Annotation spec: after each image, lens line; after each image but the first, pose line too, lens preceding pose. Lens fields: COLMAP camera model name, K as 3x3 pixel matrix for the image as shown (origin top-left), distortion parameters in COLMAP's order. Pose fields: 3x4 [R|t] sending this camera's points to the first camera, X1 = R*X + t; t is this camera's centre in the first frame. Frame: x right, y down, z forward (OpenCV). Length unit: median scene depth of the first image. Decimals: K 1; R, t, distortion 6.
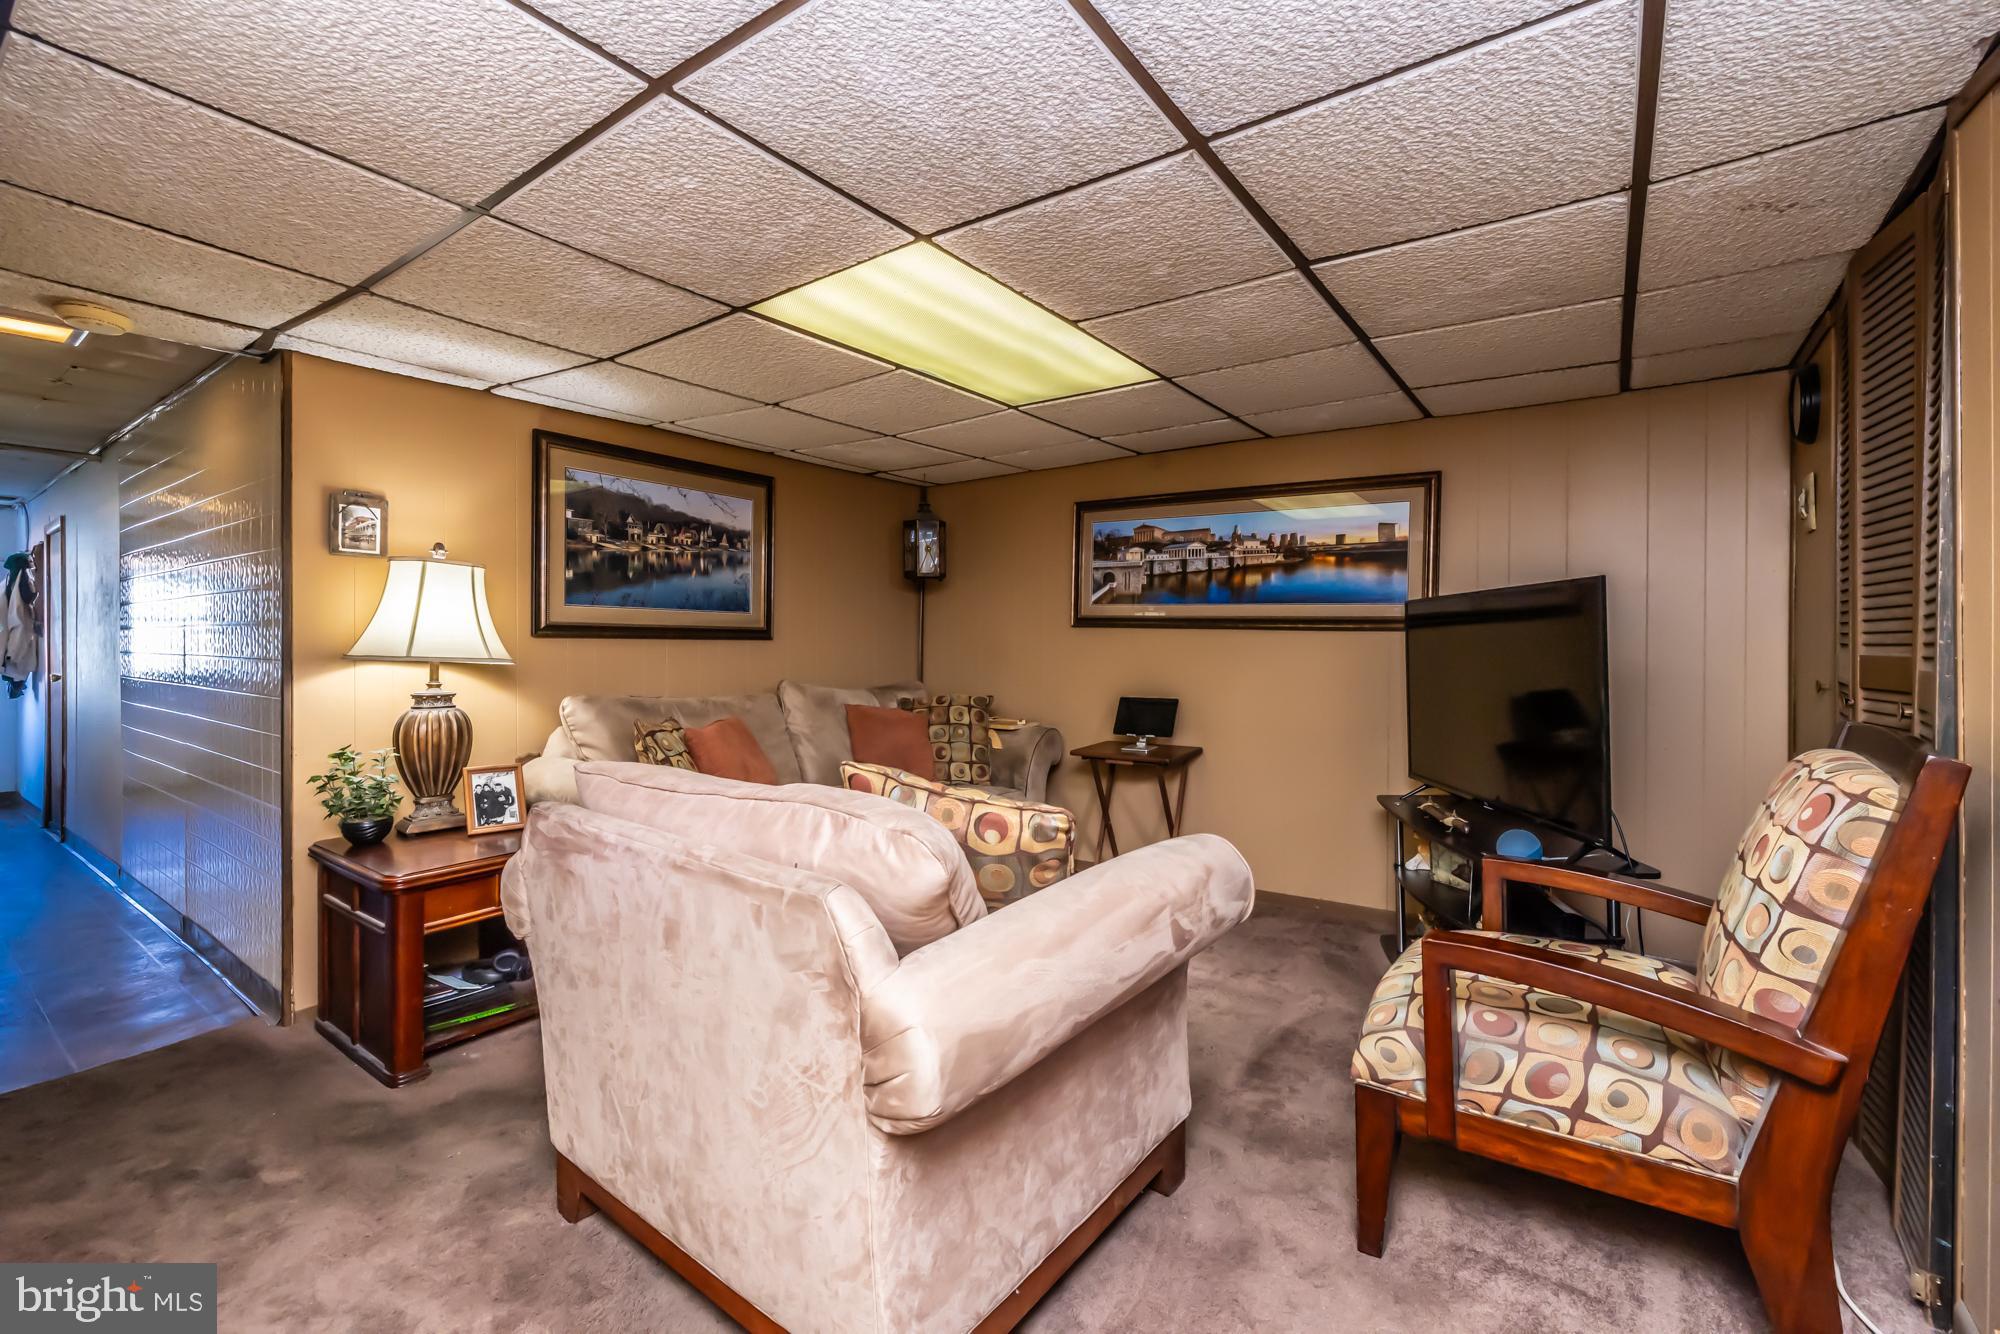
lens RADIAL K [[845.2, 0, 998.2], [0, 845.2, 646.4], [0, 0, 1]] dist [-0.002753, -0.000158]
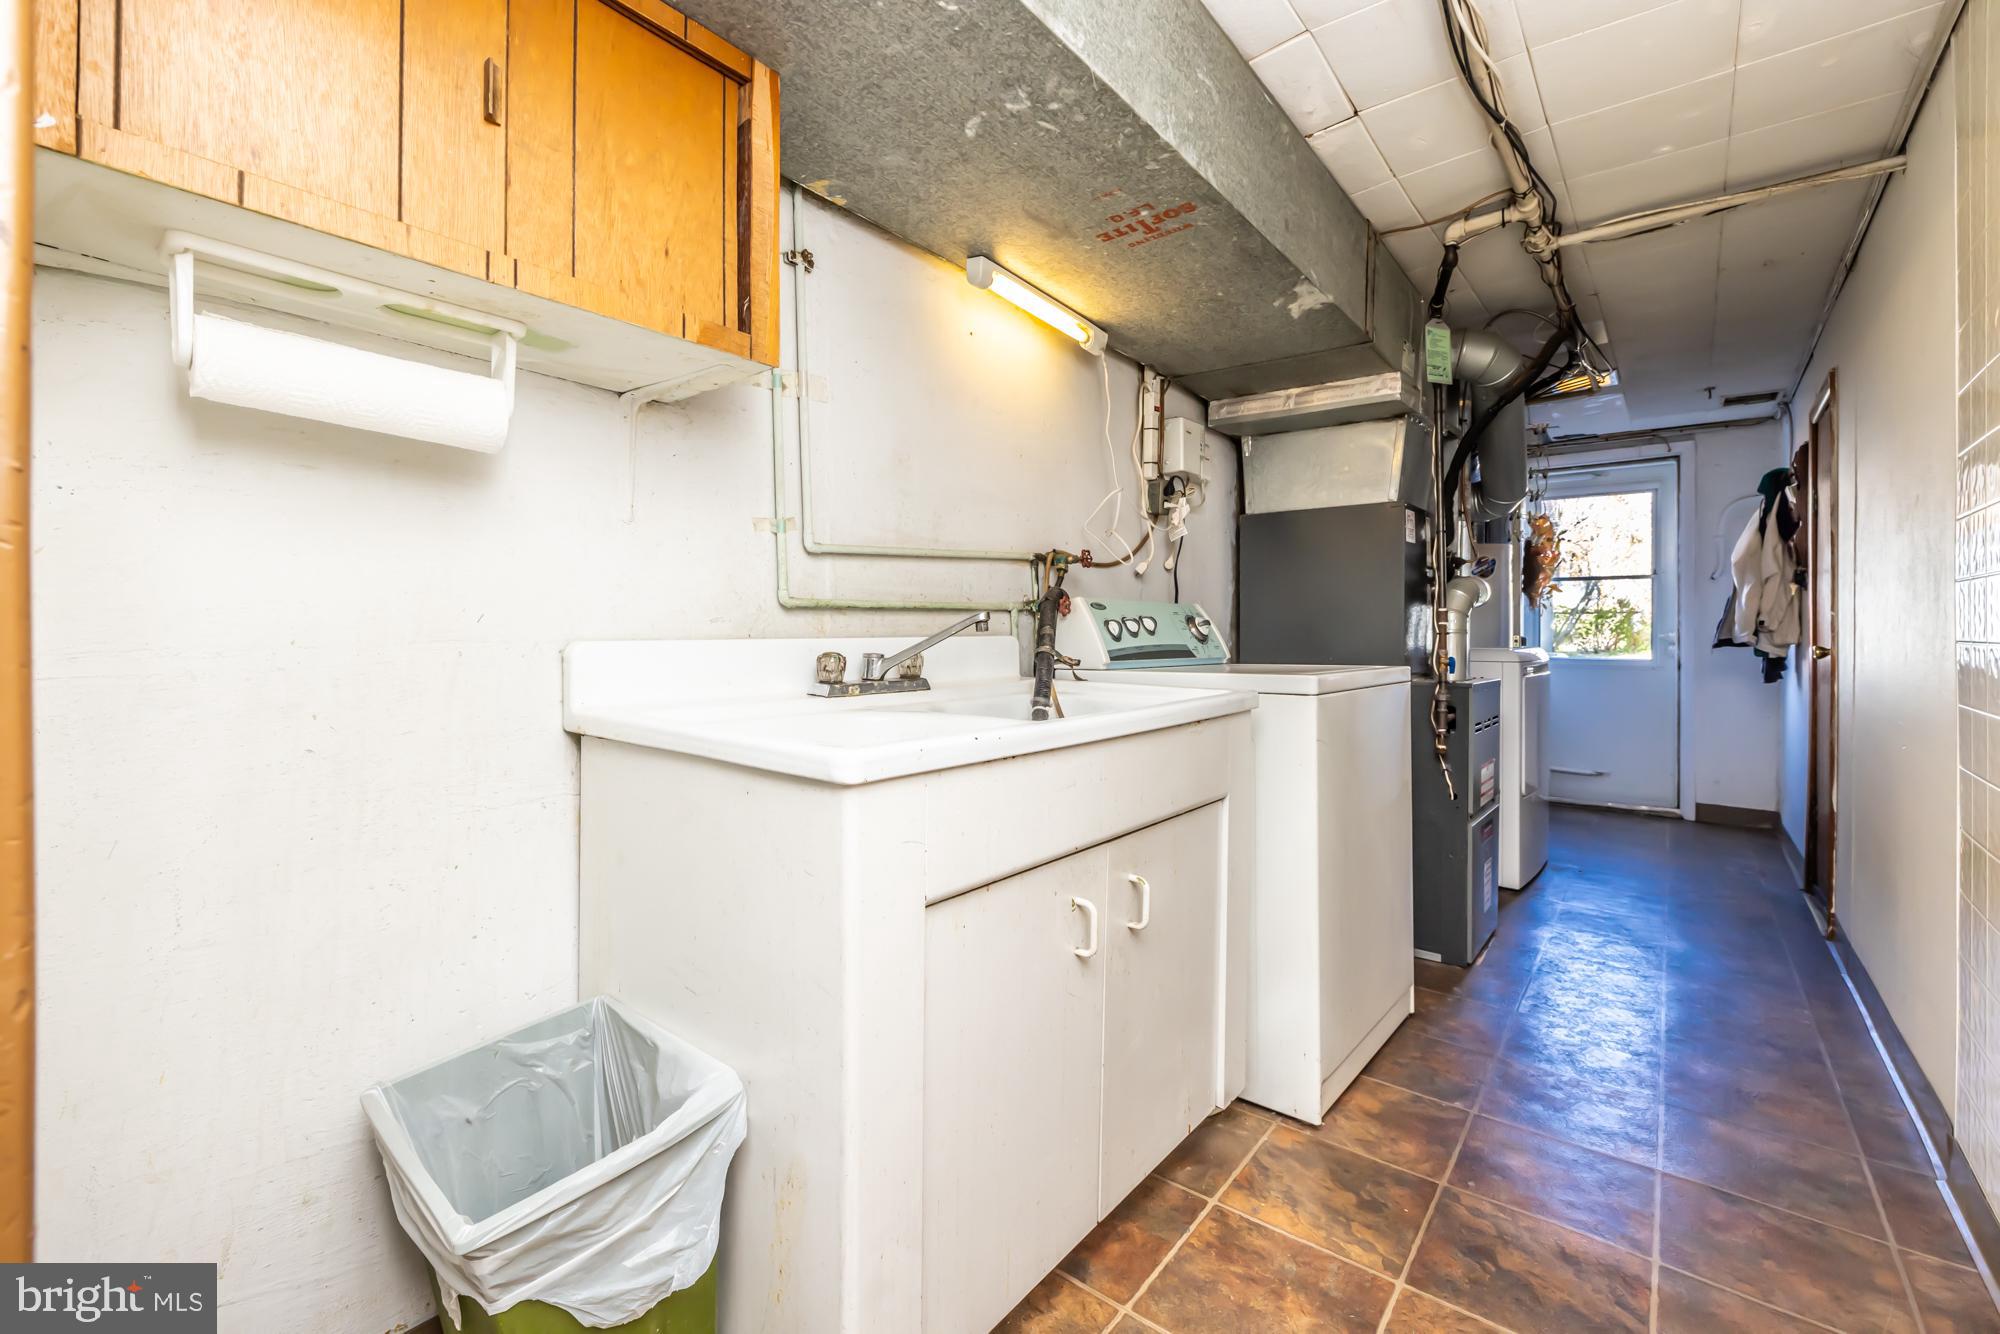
lens RADIAL K [[860.3, 0, 986.6], [0, 860.3, 610.5], [0, 0, 1]] dist [0.000135, -0.000081]
pose [[-0.038263, -0.005743, -0.999251, -0.147645], [-0.021734, 0.999752, -0.004914, 0.006900], [0.999031, 0.021530, -0.038379, 0.129657]]
